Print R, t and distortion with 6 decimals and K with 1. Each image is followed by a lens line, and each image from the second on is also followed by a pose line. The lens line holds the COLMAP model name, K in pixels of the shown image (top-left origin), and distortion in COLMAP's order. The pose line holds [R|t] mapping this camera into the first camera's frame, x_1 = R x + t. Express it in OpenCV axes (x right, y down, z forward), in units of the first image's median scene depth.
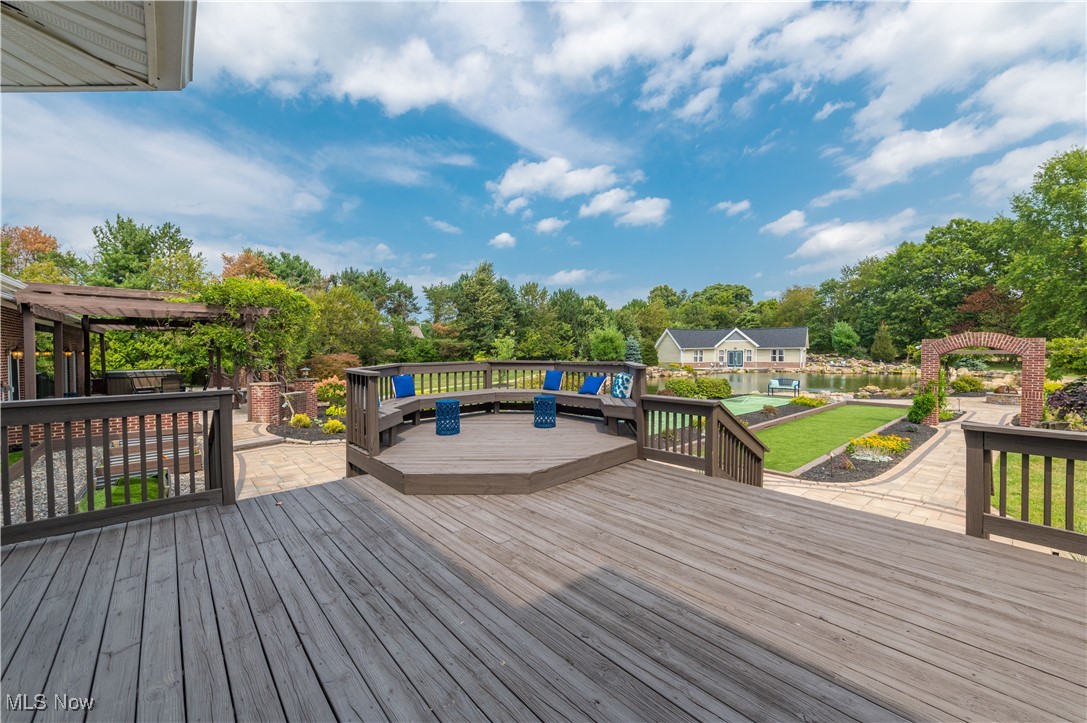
lens RADIAL K [[440.6, 0, 542.0], [0, 440.6, 358.8], [0, 0, 1]] dist [-0.001527, -0.000318]
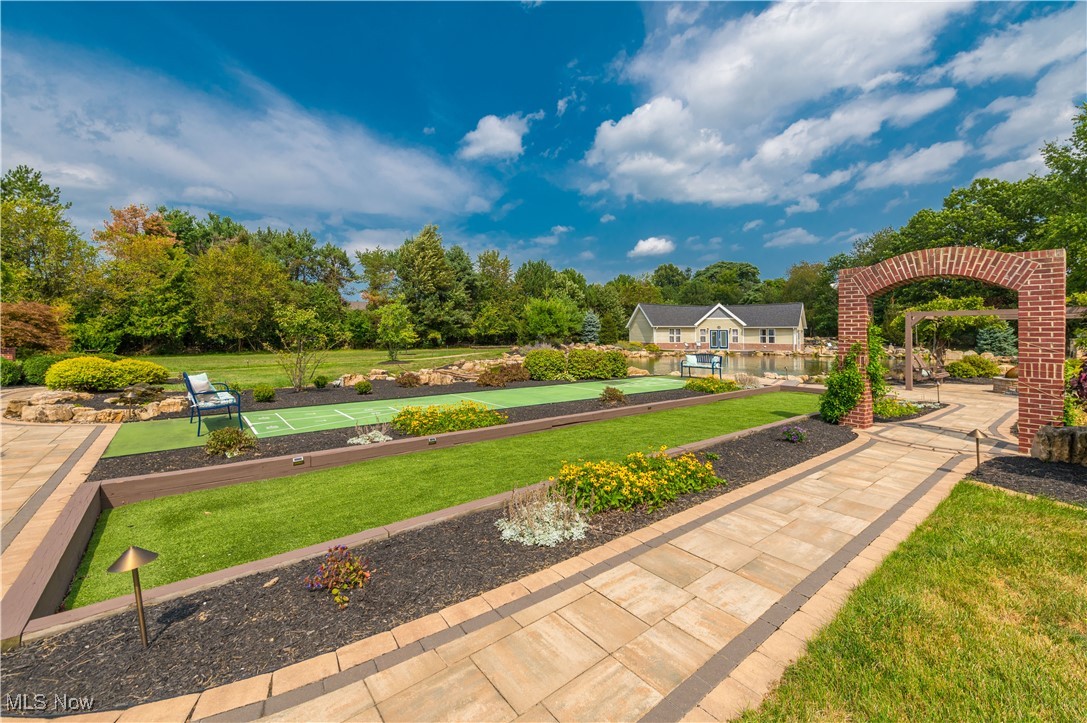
lens RADIAL K [[440.6, 0, 556.9], [0, 440.6, 336.1], [0, 0, 1]] dist [-0.001527, -0.000318]
pose [[0.999349, 0.014401, -0.033075, 0.151758], [-0.015069, 0.999686, -0.020032, 0.015630], [0.032776, 0.020517, 0.999252, 0.126028]]
